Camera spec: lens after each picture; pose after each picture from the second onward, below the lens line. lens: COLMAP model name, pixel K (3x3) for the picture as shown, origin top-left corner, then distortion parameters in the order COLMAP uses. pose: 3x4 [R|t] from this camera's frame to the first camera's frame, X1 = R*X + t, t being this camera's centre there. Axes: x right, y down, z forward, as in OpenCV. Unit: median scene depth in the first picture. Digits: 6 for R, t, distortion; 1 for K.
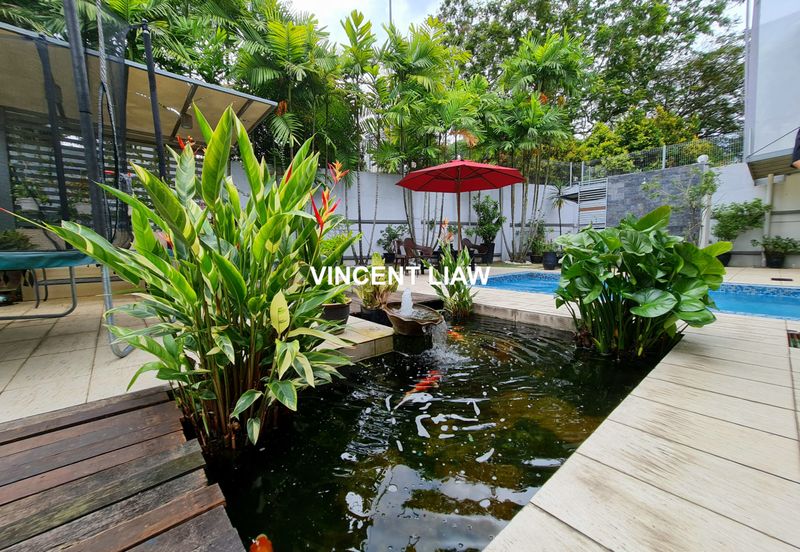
lens RADIAL K [[326.2, 0, 395.6], [0, 326.2, 278.4], [0, 0, 1]] dist [-0.002244, 0.000566]
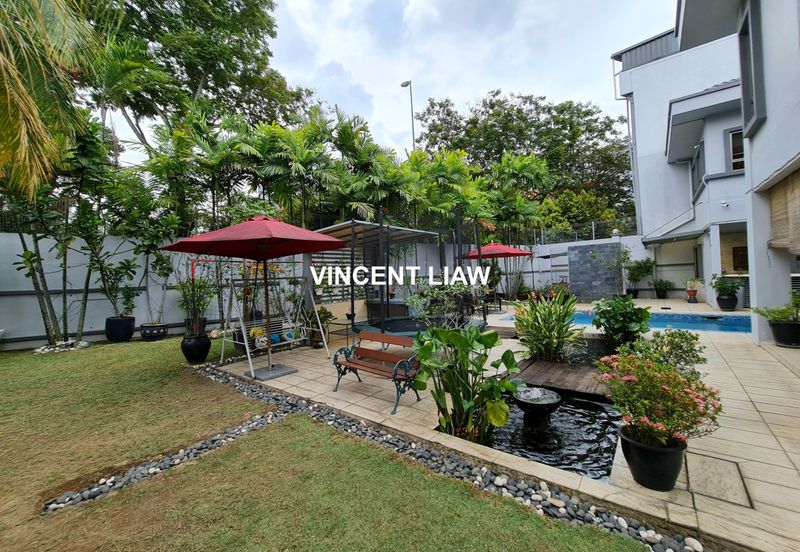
lens RADIAL K [[326.2, 0, 396.4], [0, 326.2, 278.1], [0, 0, 1]] dist [-0.002244, 0.000566]
pose [[0.983222, -0.027595, 0.180312, -0.447621], [0.044807, 0.994742, -0.092093, -0.044619], [-0.176822, 0.098628, 0.979289, -0.385260]]
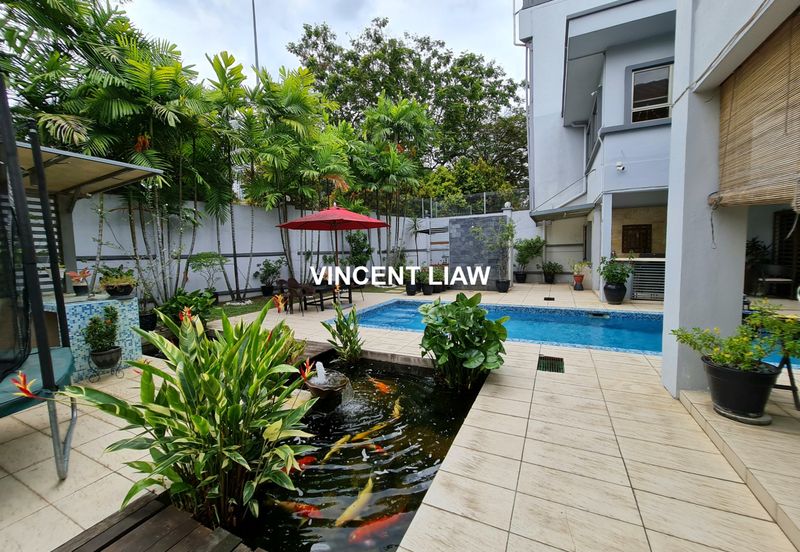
lens RADIAL K [[326.2, 0, 393.1], [0, 326.2, 280.1], [0, 0, 1]] dist [-0.002244, 0.000566]
pose [[0.922822, -0.042360, 0.382891, -0.048700], [0.048474, 0.998804, -0.006328, -0.071348], [-0.382165, 0.024400, 0.923772, -0.087922]]
